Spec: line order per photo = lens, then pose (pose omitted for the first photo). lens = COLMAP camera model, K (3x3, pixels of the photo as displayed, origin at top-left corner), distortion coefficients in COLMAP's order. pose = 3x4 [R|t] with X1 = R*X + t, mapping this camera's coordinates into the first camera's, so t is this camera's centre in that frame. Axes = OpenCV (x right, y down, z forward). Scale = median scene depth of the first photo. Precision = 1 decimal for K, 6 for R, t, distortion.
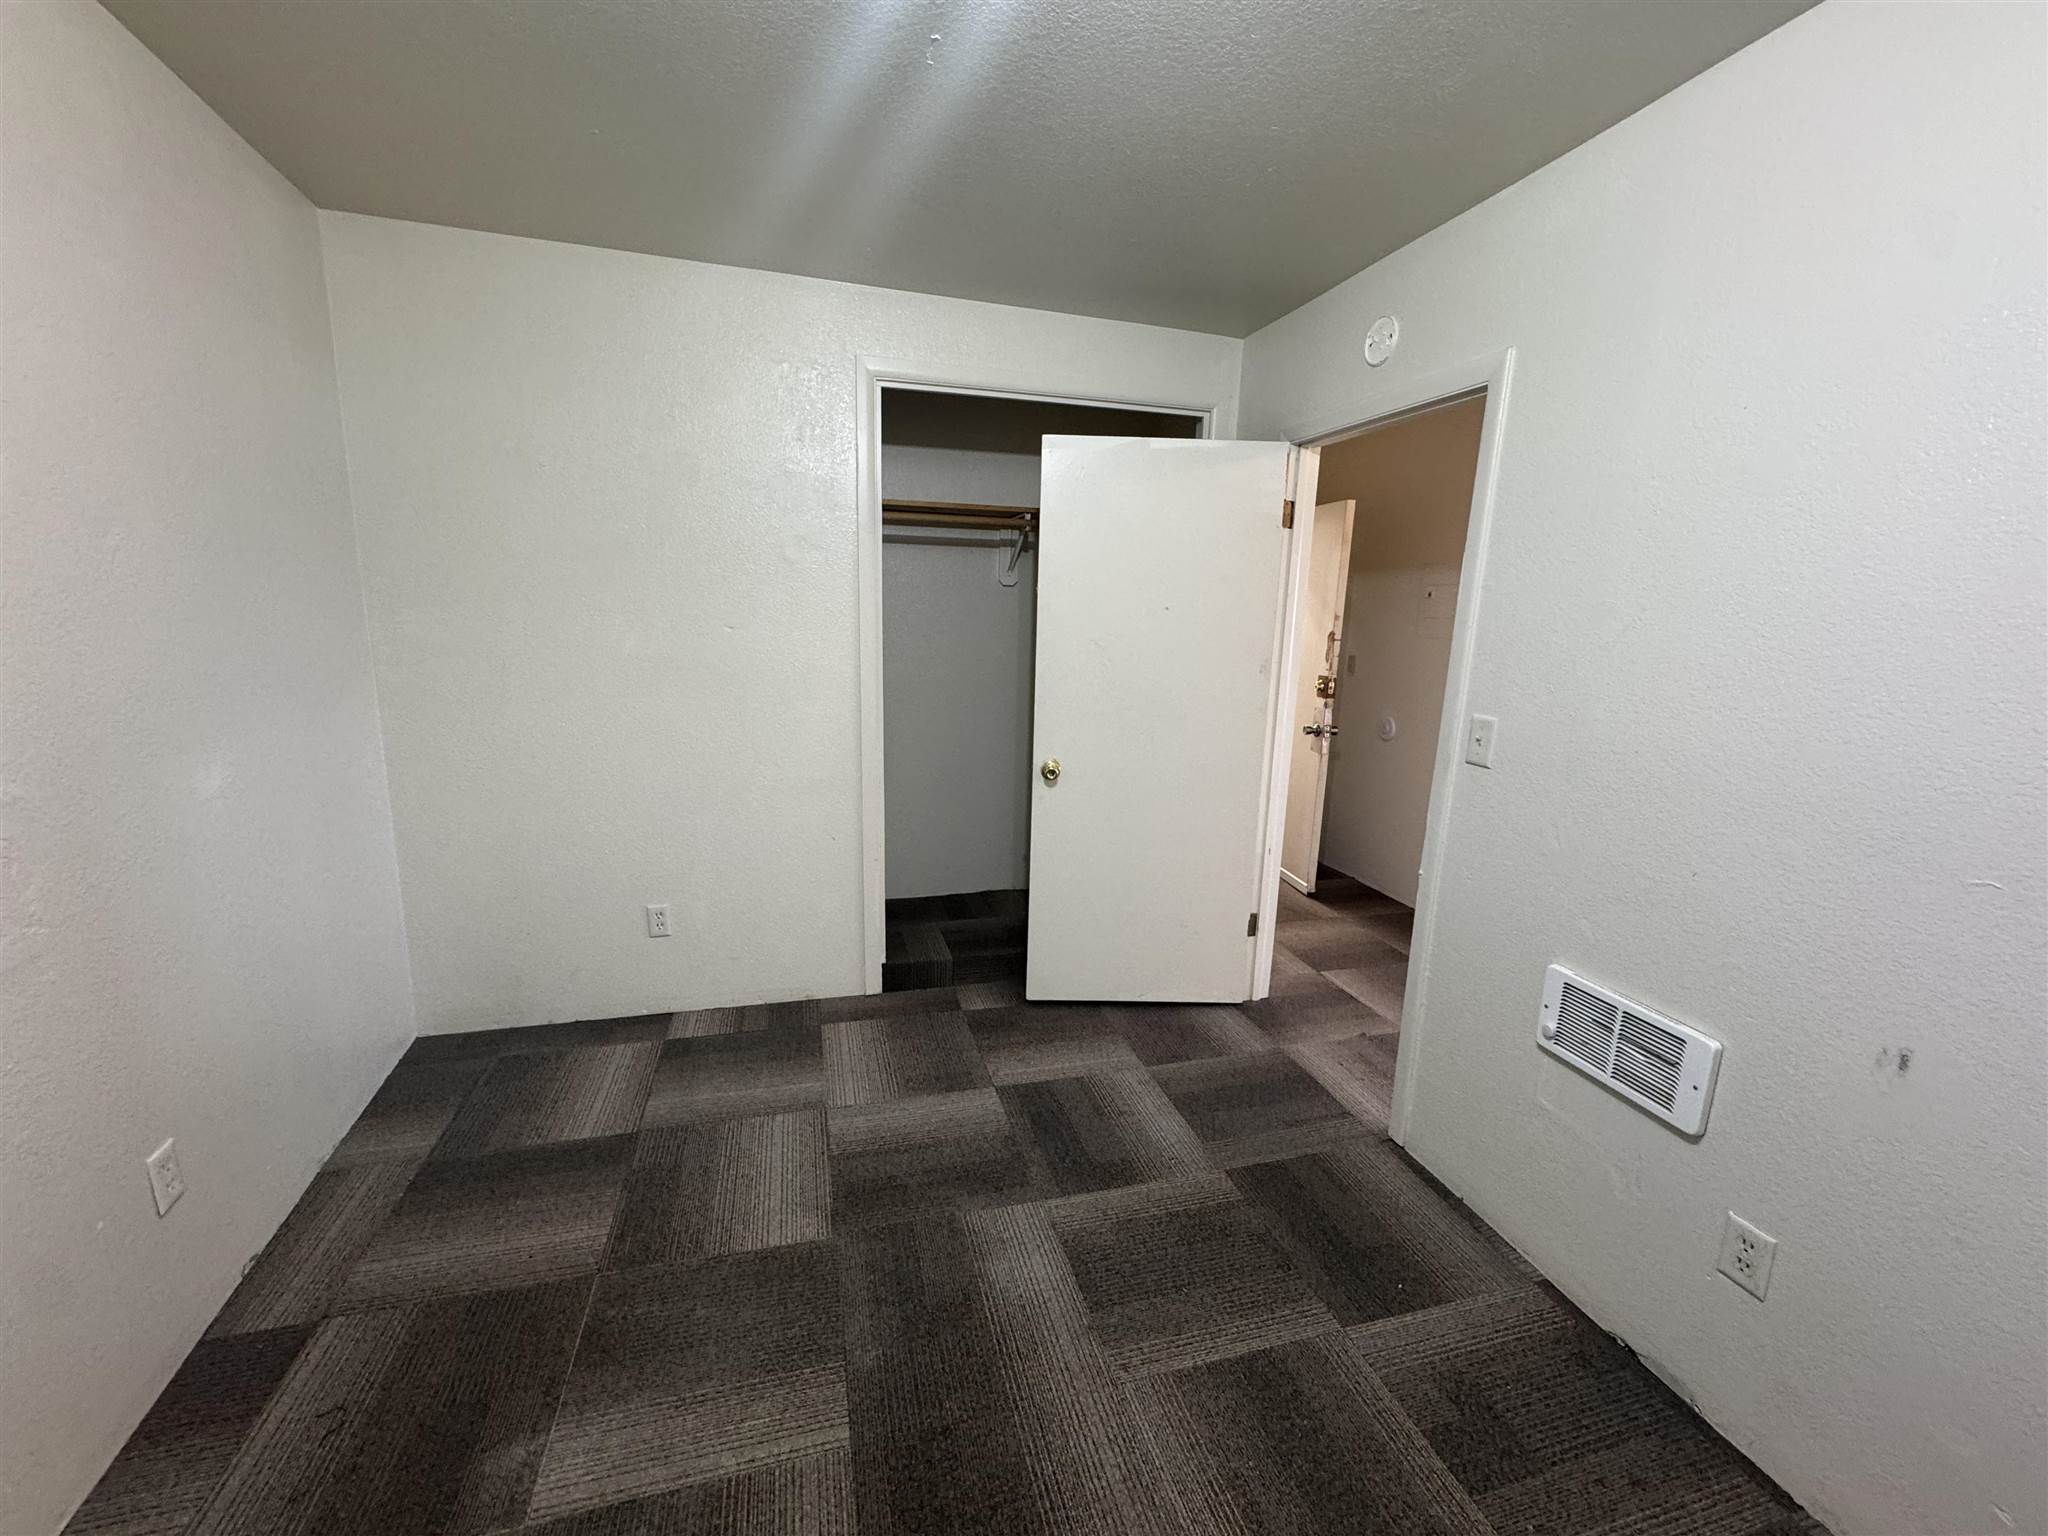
lens RADIAL K [[820.1, 0, 1022.6], [0, 820.1, 771.1], [0, 0, 1]] dist [0.000805, 0.000110]
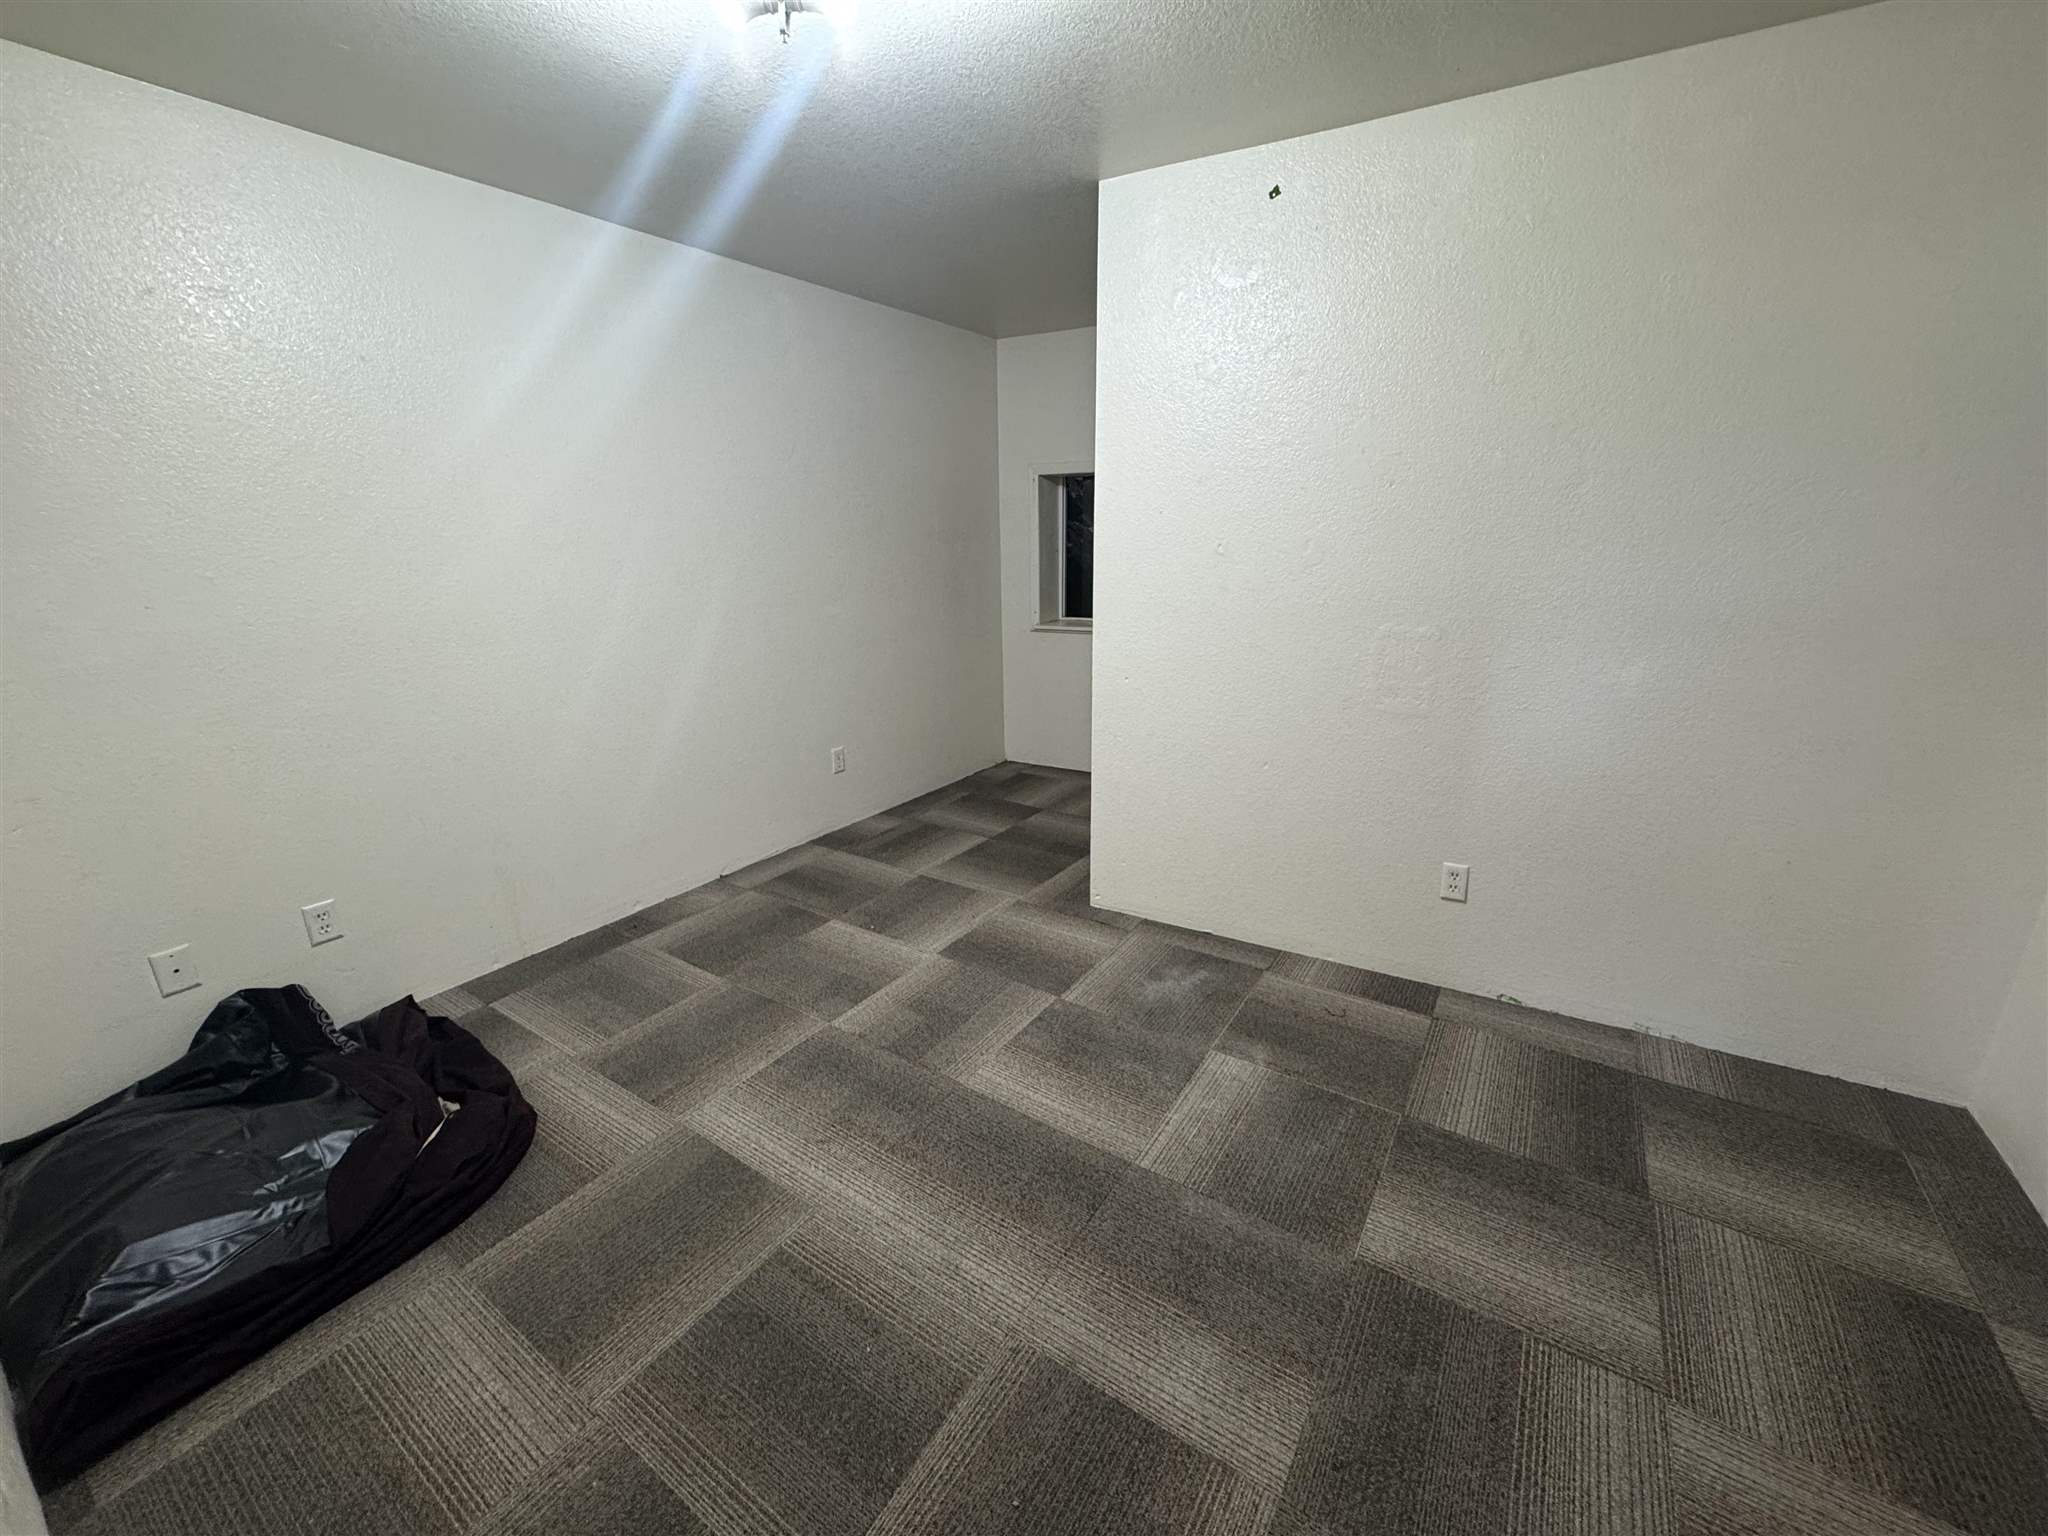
lens RADIAL K [[820.1, 0, 1026.7], [0, 820.1, 766.2], [0, 0, 1]] dist [0.000805, 0.000110]
pose [[-0.755137, 0.161293, -0.635415, 0.538849], [-0.141557, 0.906276, 0.398277, -0.219799], [0.640101, 0.390702, -0.661531, 1.232773]]
